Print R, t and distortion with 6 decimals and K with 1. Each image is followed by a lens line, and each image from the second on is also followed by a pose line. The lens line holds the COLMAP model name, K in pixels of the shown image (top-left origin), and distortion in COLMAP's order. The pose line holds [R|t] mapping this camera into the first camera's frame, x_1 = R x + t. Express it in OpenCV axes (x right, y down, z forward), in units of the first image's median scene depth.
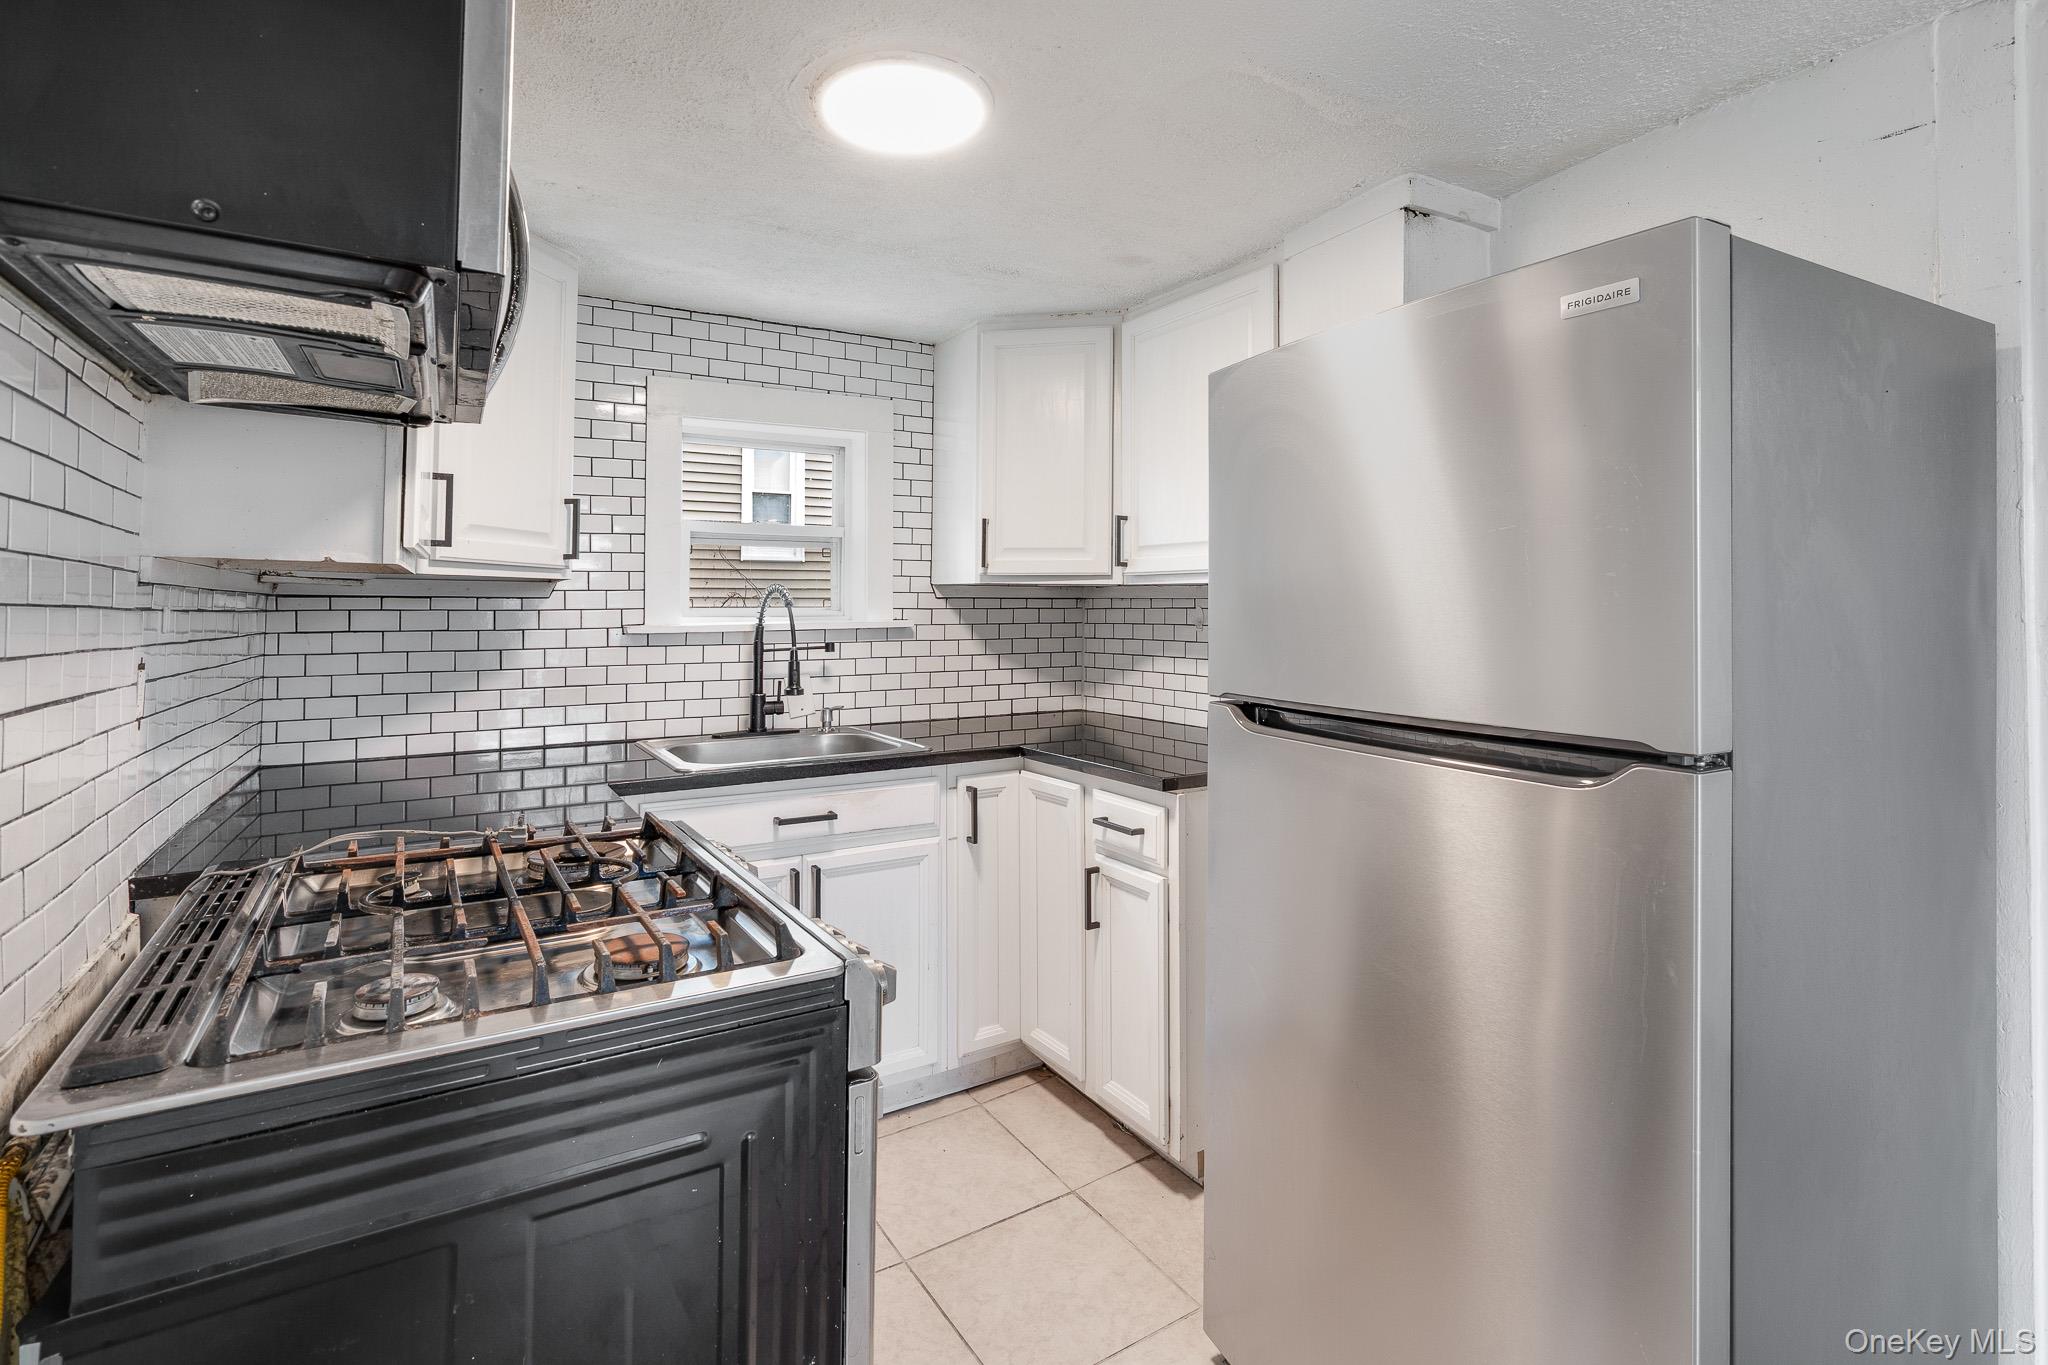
lens RADIAL K [[941.2, 0, 981.0], [0, 941.2, 592.1], [0, 0, 1]] dist [-0.007118, 0.001919]
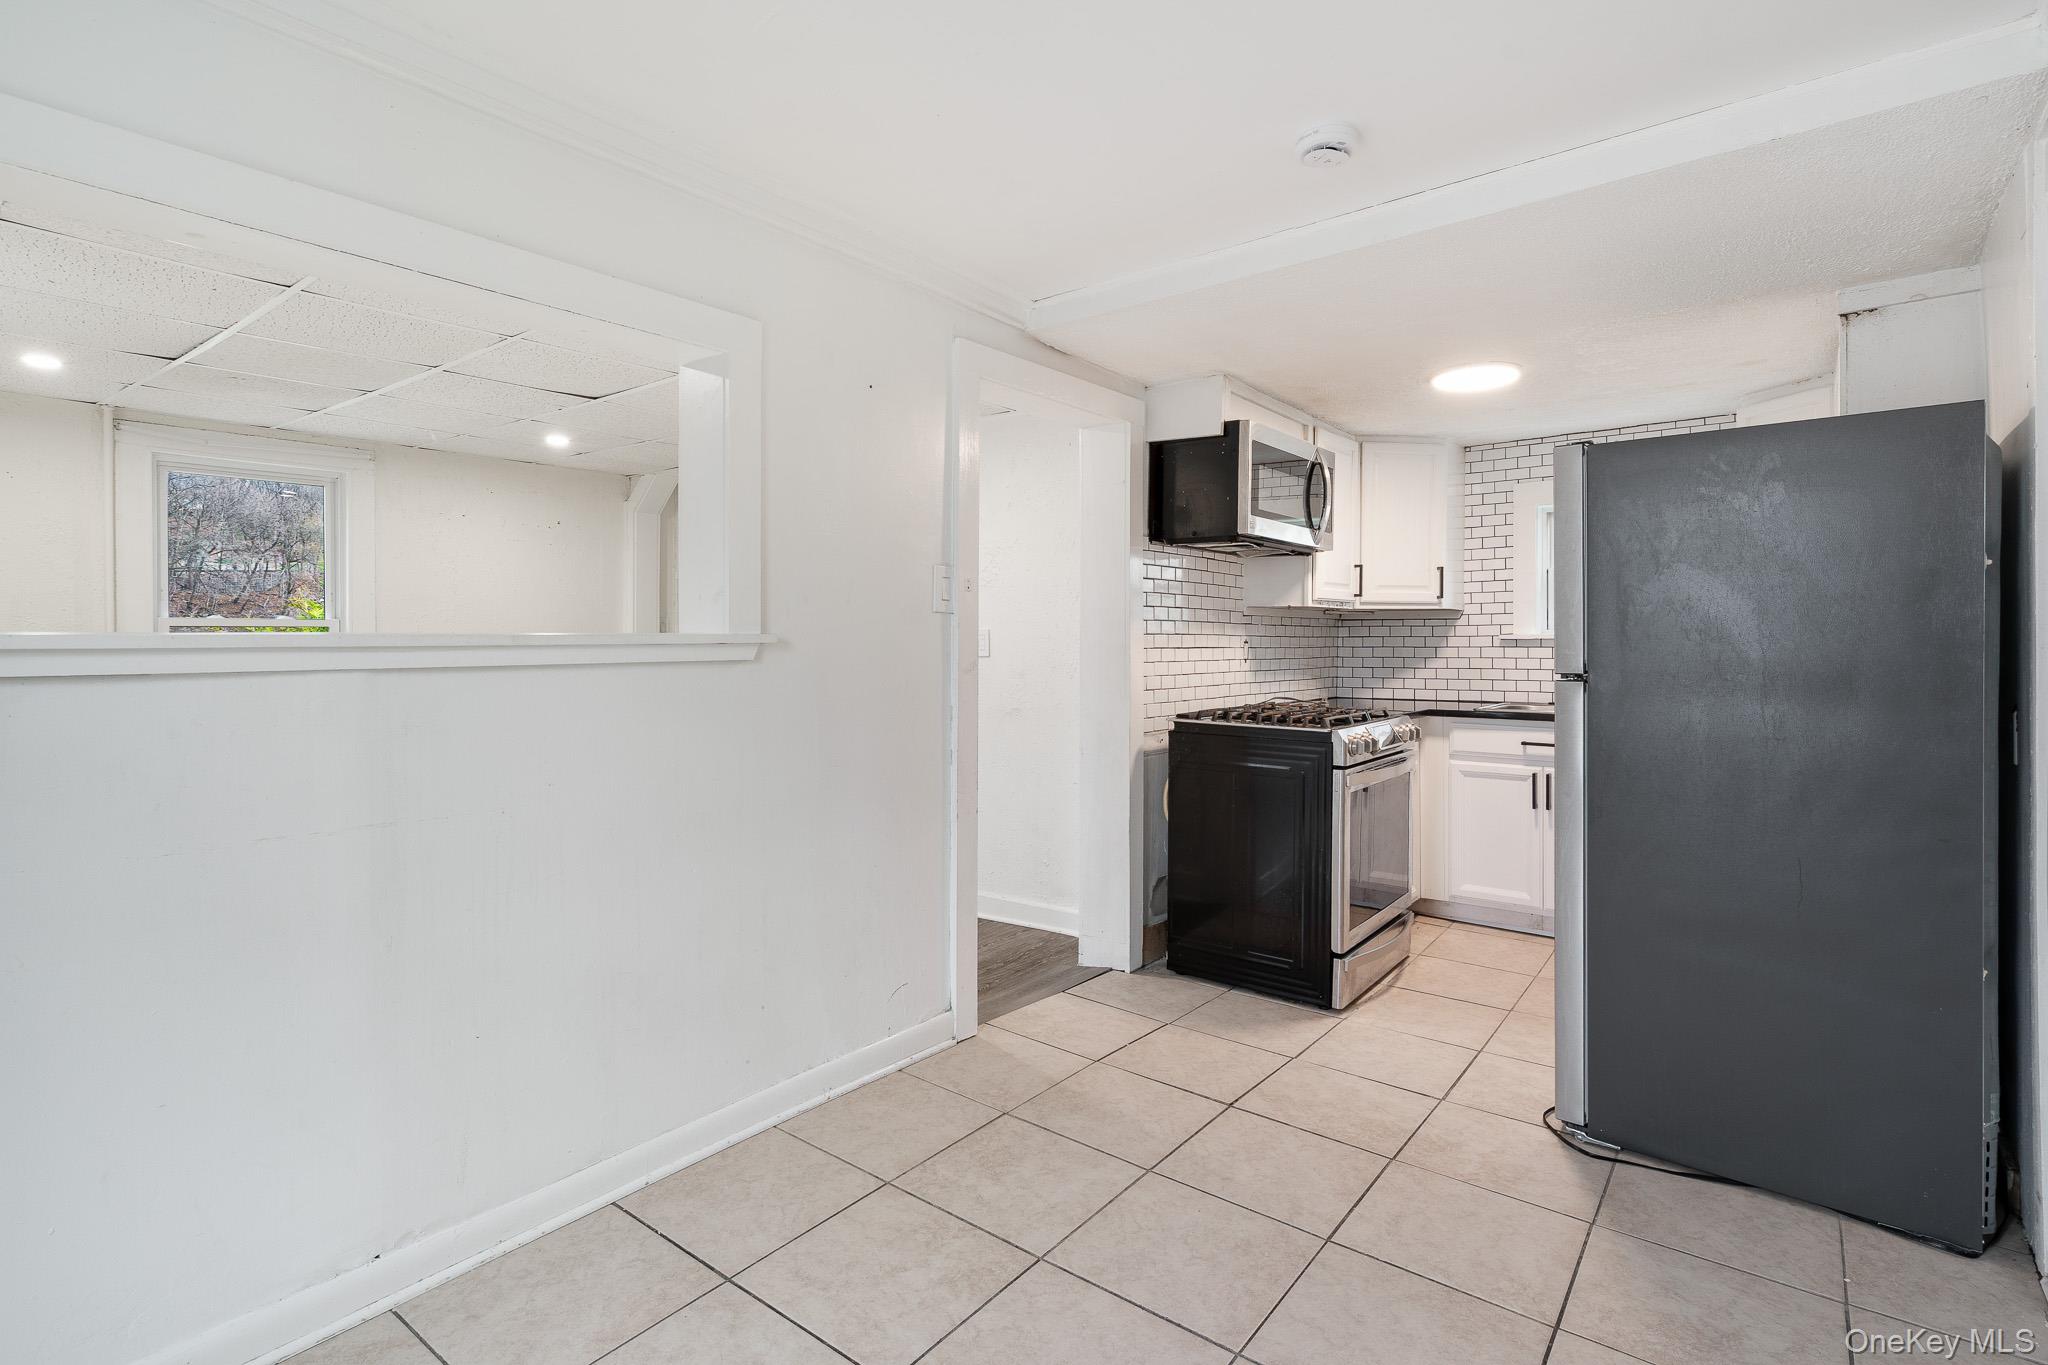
lens RADIAL K [[1020.4, 0, 1012.1], [0, 1020.4, 656.1], [0, 0, 1]] dist [0.005923, -0.000015]
pose [[0.338863, 0.016385, -0.940693, 1.126261], [0.015839, 0.999607, 0.023116, 0.019220], [0.940703, -0.022733, 0.338470, -0.486984]]
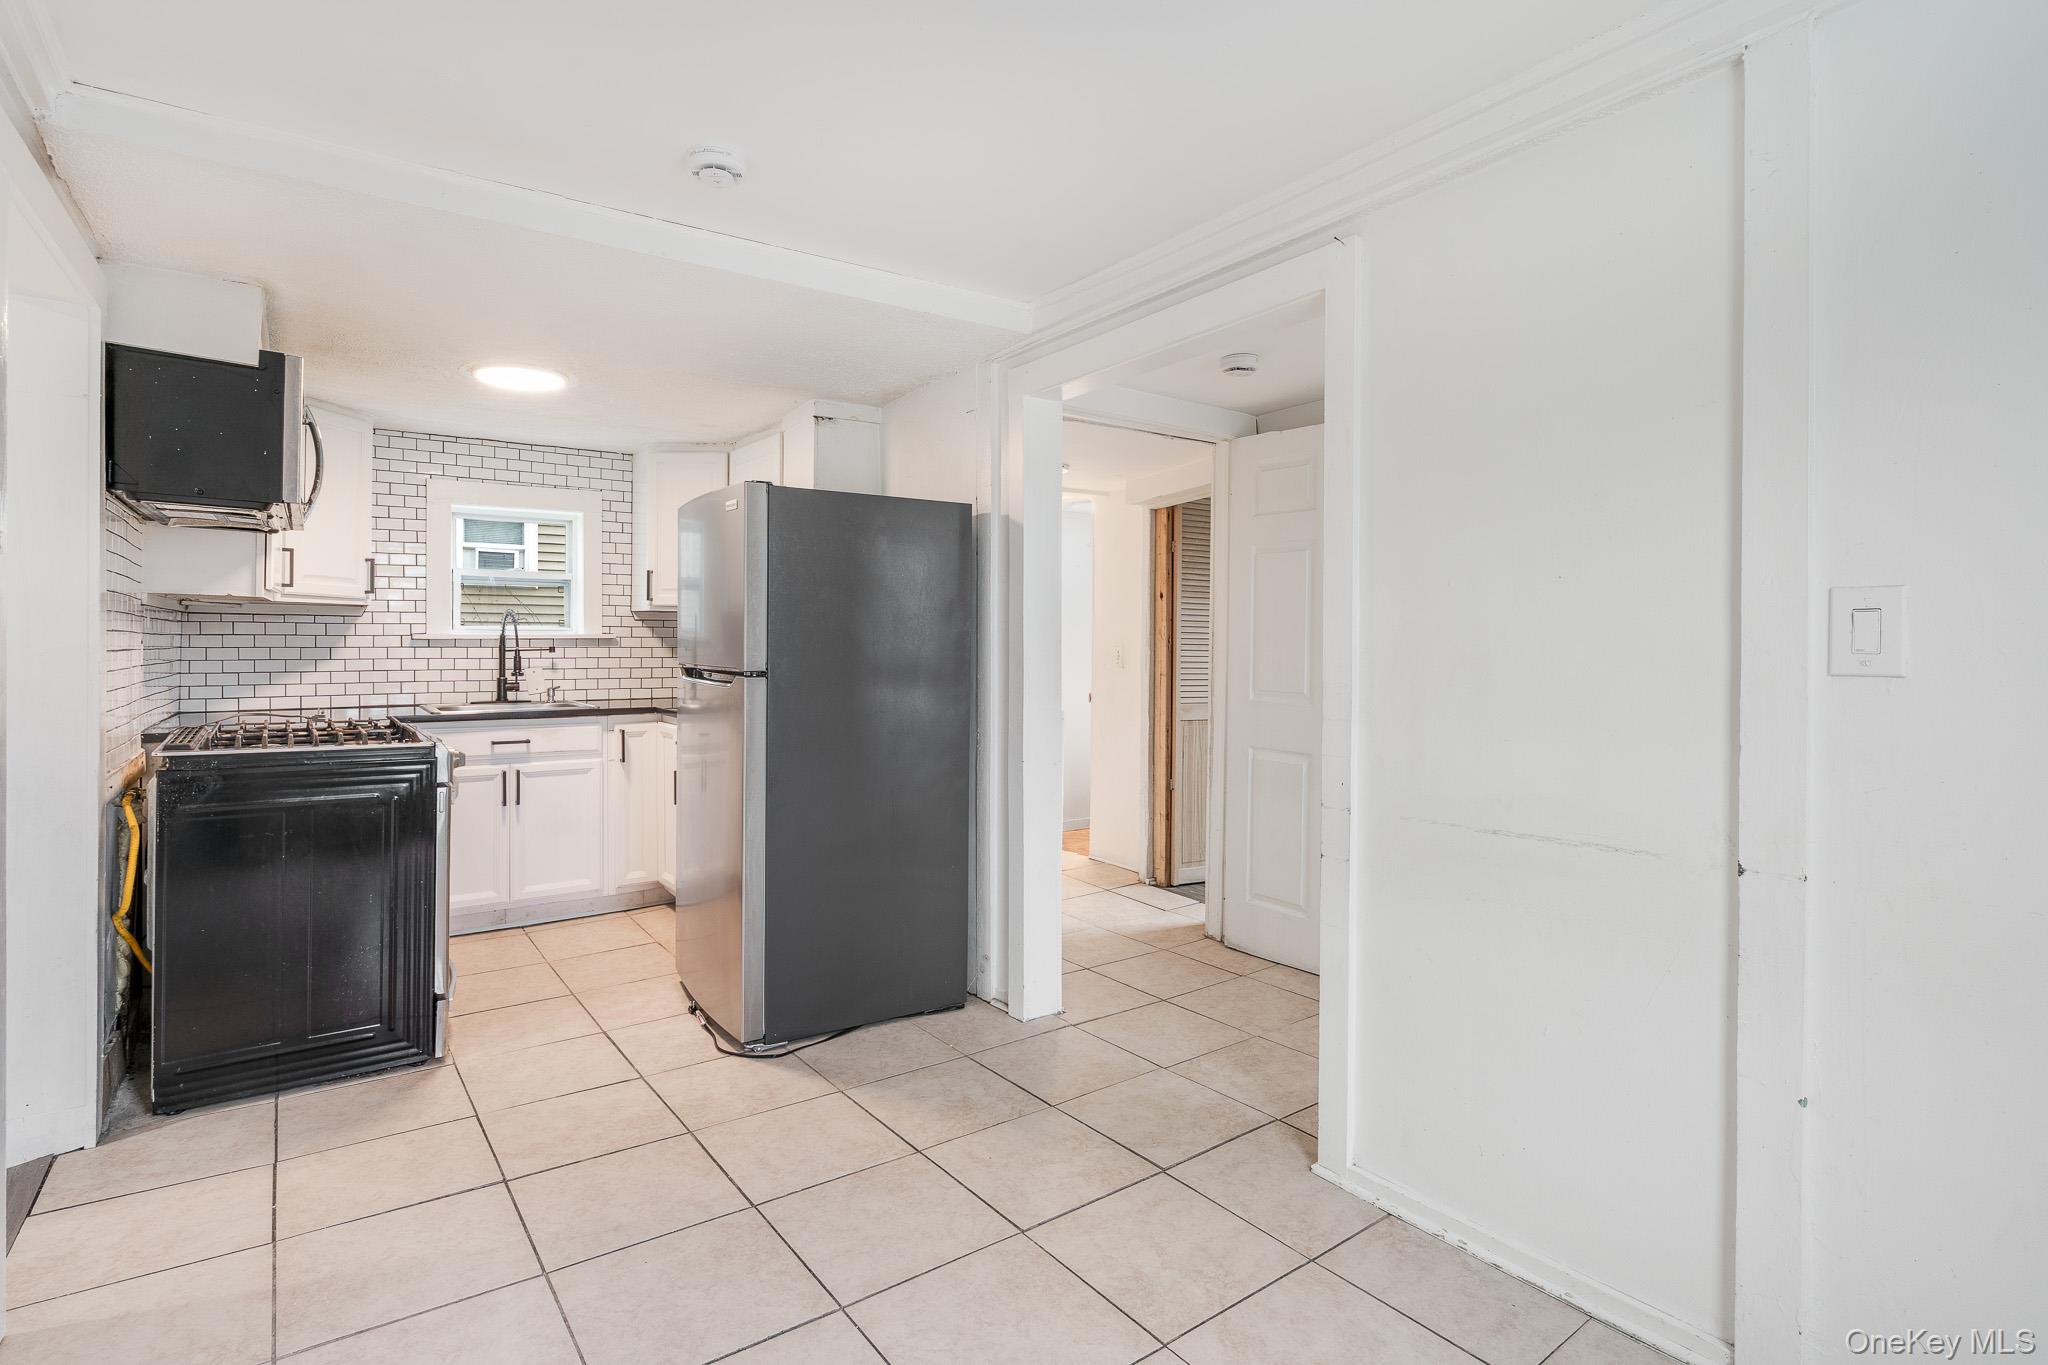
lens RADIAL K [[1020.4, 0, 1015.3], [0, 1020.4, 658.5], [0, 0, 1]] dist [0.005923, -0.000015]
pose [[0.996910, 0.006751, 0.078259, 0.550733], [-0.009375, 0.999404, 0.033214, 0.010008], [-0.077988, -0.033845, 0.996380, -0.889704]]
